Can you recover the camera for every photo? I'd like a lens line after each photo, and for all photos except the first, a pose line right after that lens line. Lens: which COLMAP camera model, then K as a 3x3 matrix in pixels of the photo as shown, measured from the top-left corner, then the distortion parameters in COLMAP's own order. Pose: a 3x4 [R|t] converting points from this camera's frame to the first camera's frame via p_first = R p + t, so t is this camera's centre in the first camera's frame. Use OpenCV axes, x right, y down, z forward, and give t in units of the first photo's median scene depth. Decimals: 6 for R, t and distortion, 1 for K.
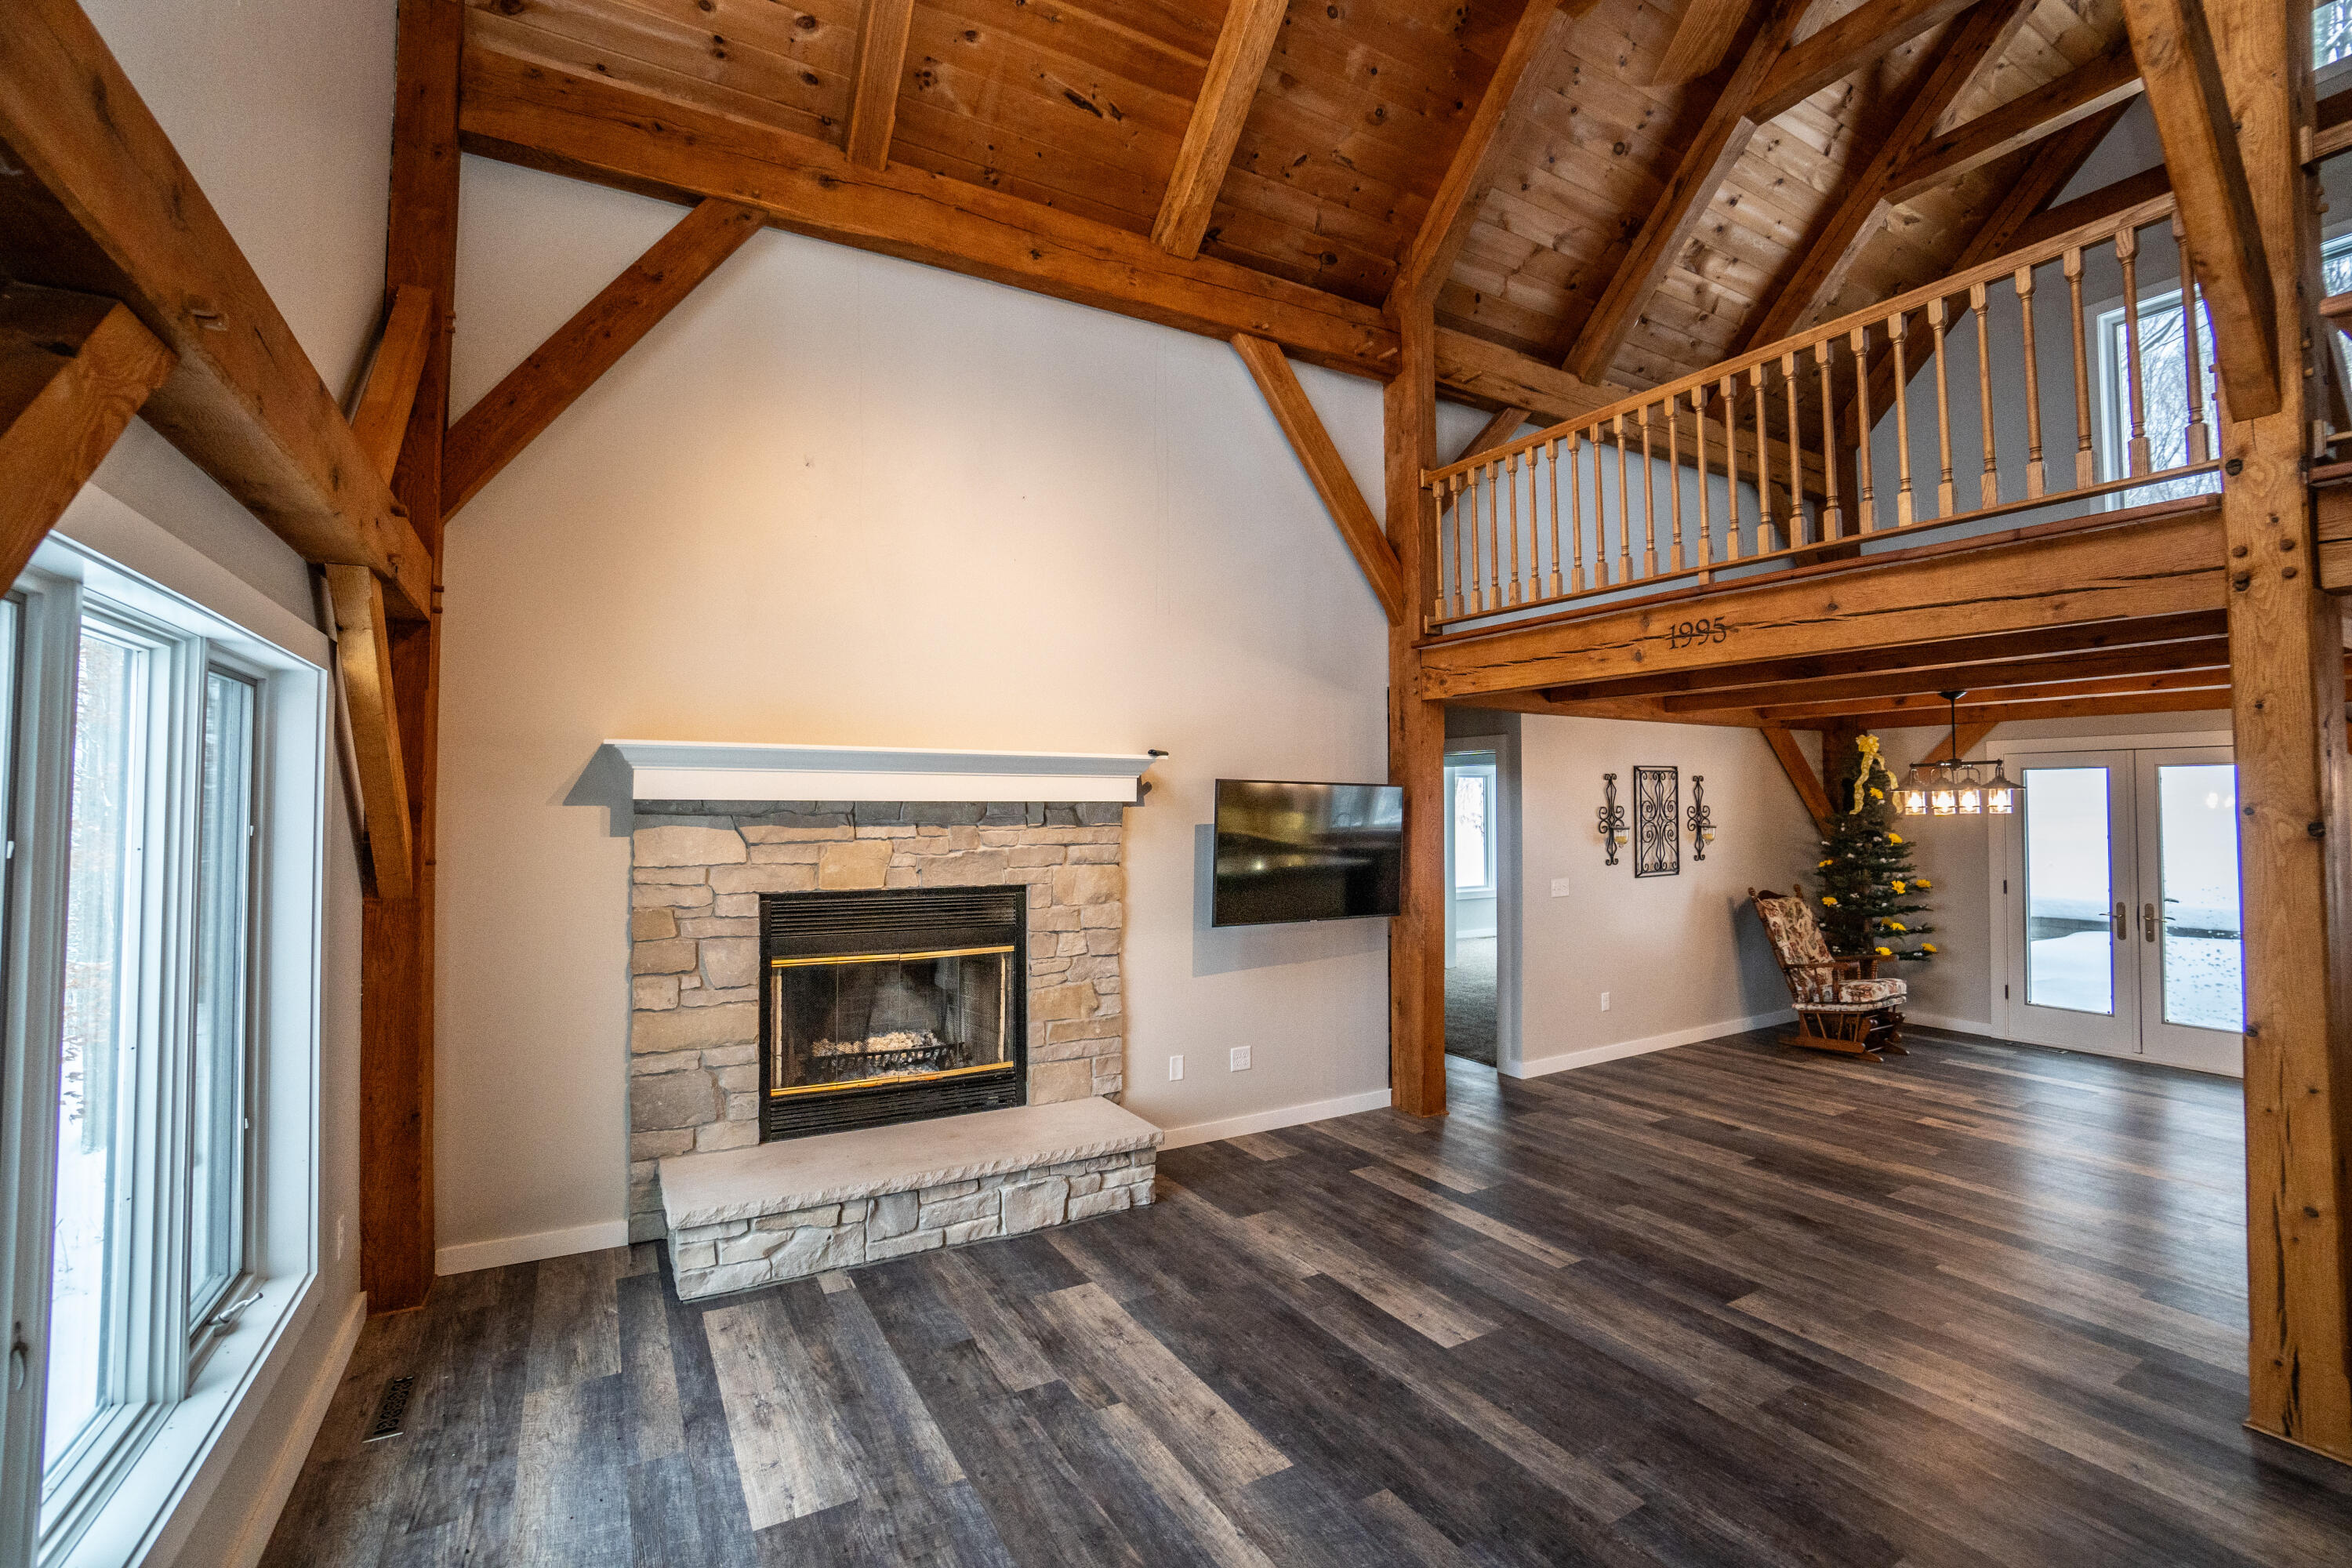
lens RADIAL K [[1049.0, 0, 1232.6], [0, 1049.0, 767.6], [0, 0, 1]] dist [-0.052208, 0.017854]
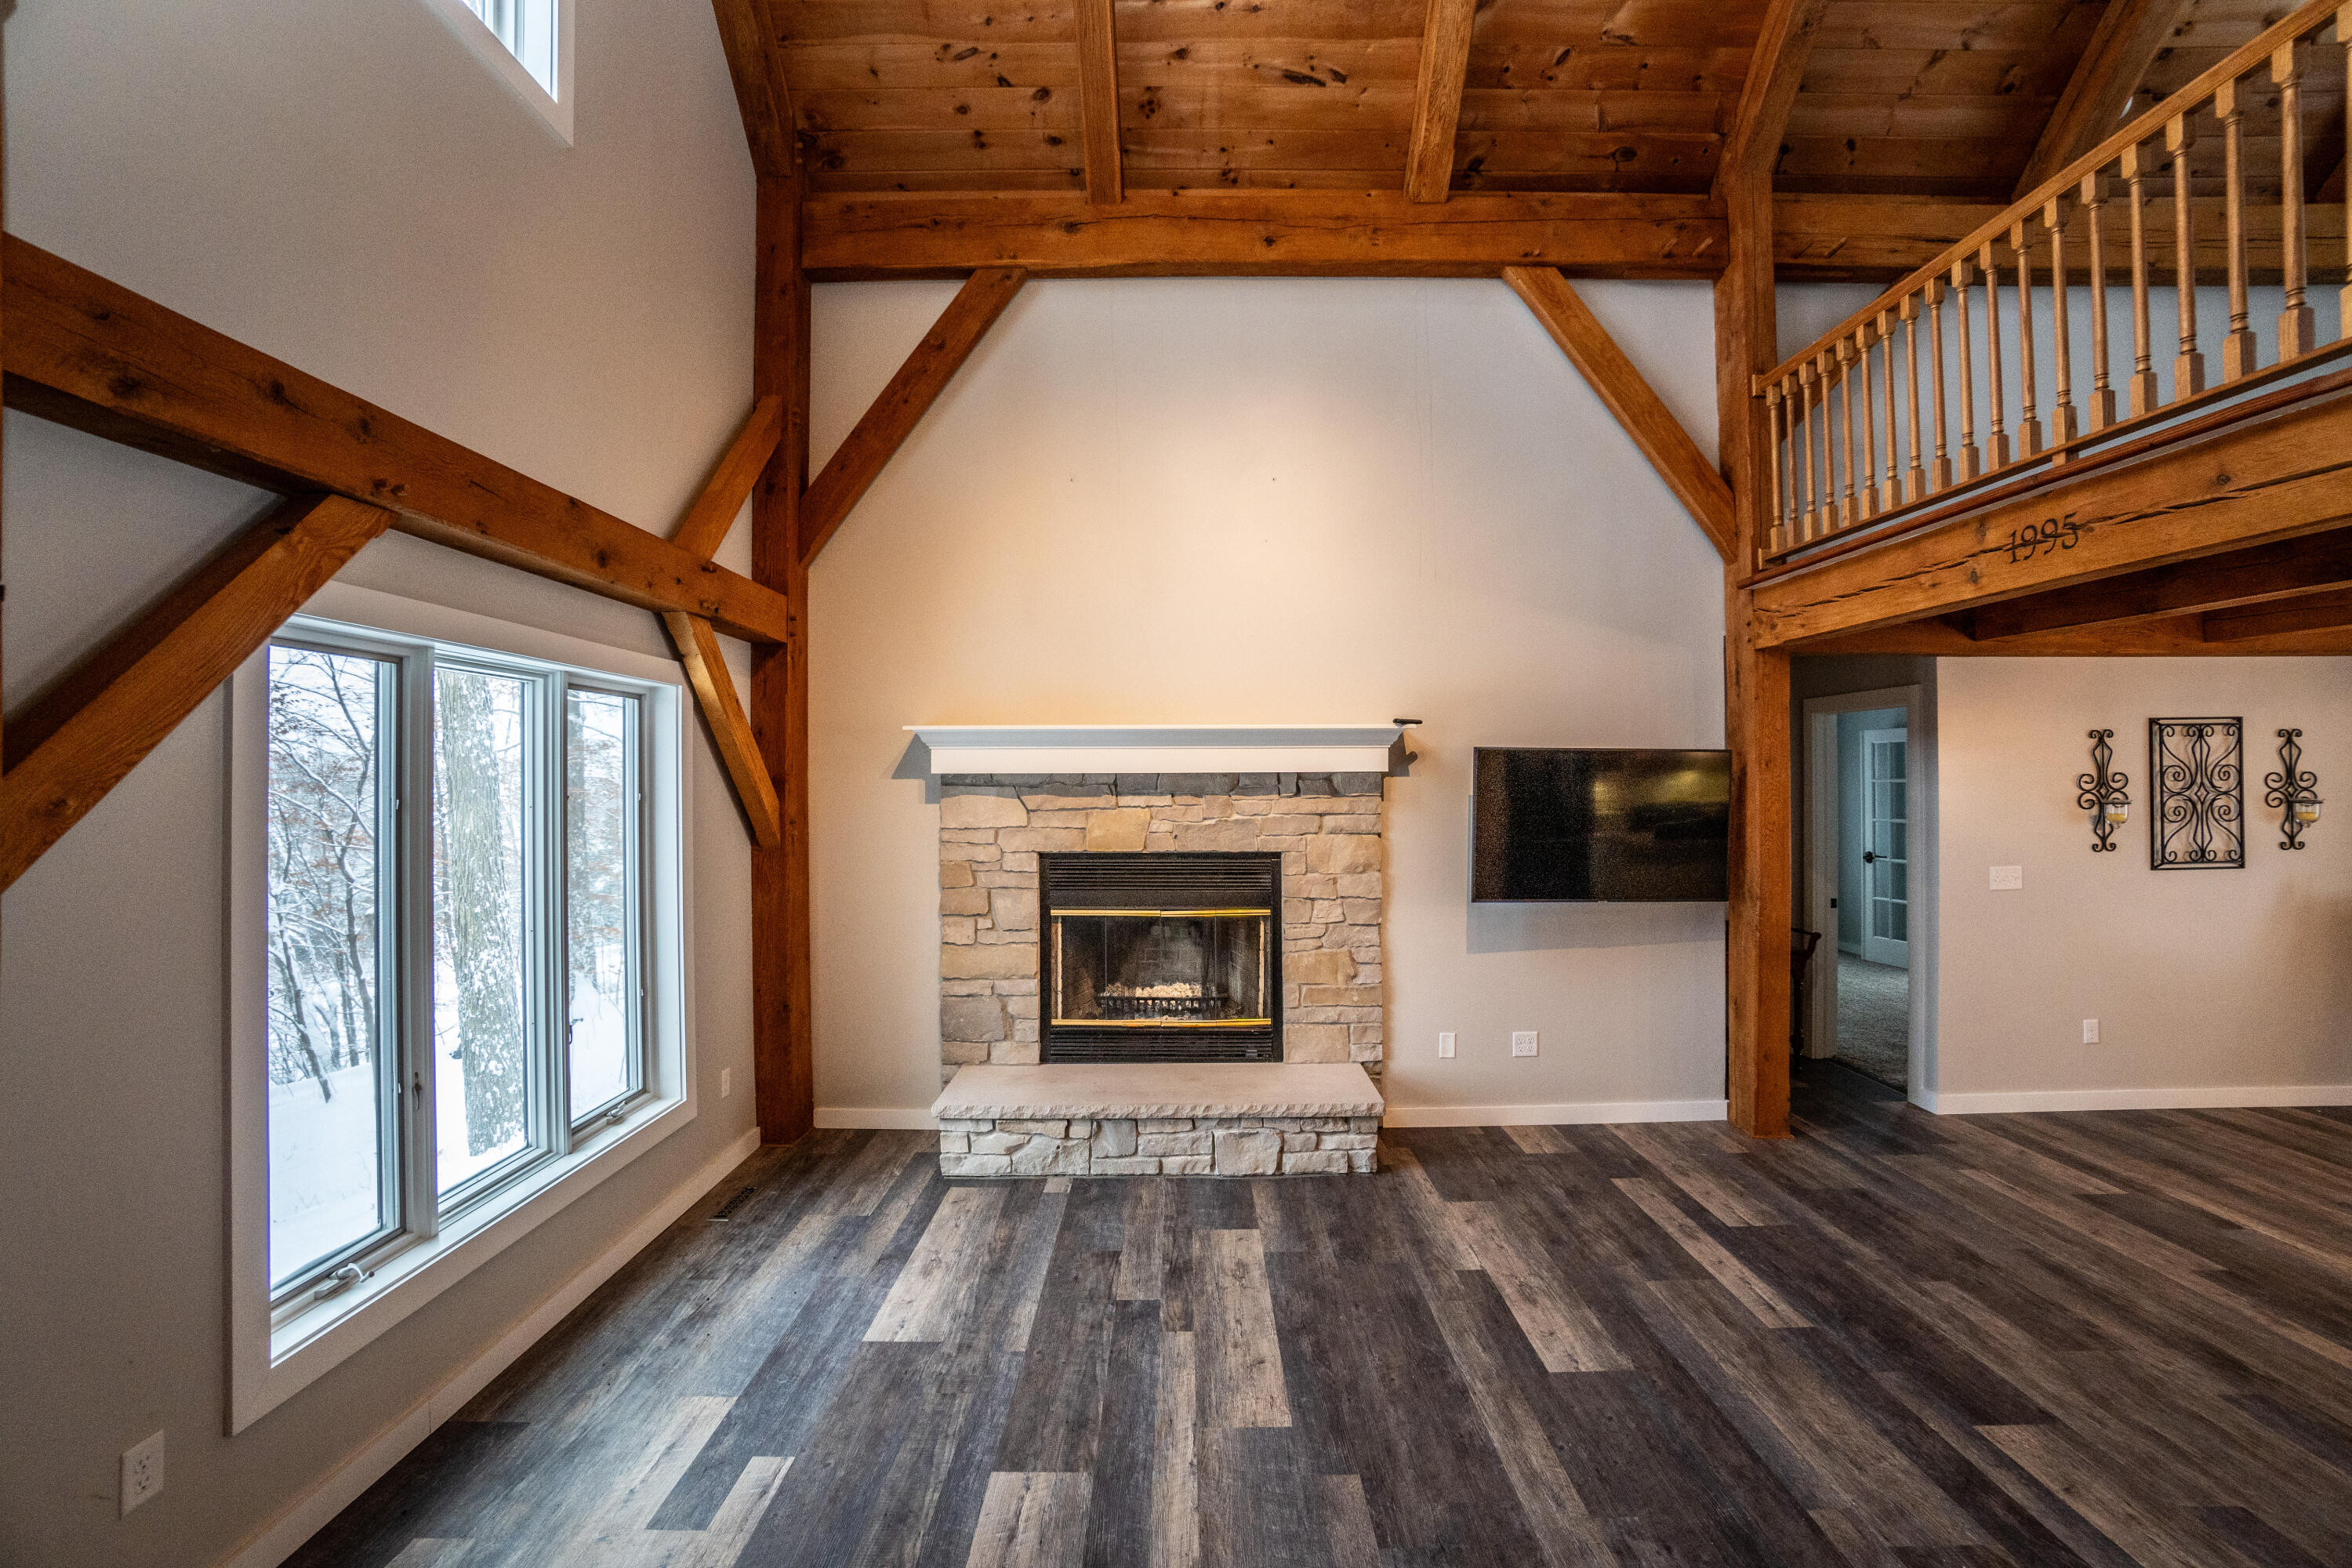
lens RADIAL K [[1049.0, 0, 1155.7], [0, 1049.0, 770.5], [0, 0, 1]] dist [-0.052208, 0.017854]
pose [[0.861229, -0.009149, -0.508134, 0.264275], [0.023857, 0.999463, 0.022440, 0.004526], [0.507656, -0.031449, 0.860986, 0.046054]]
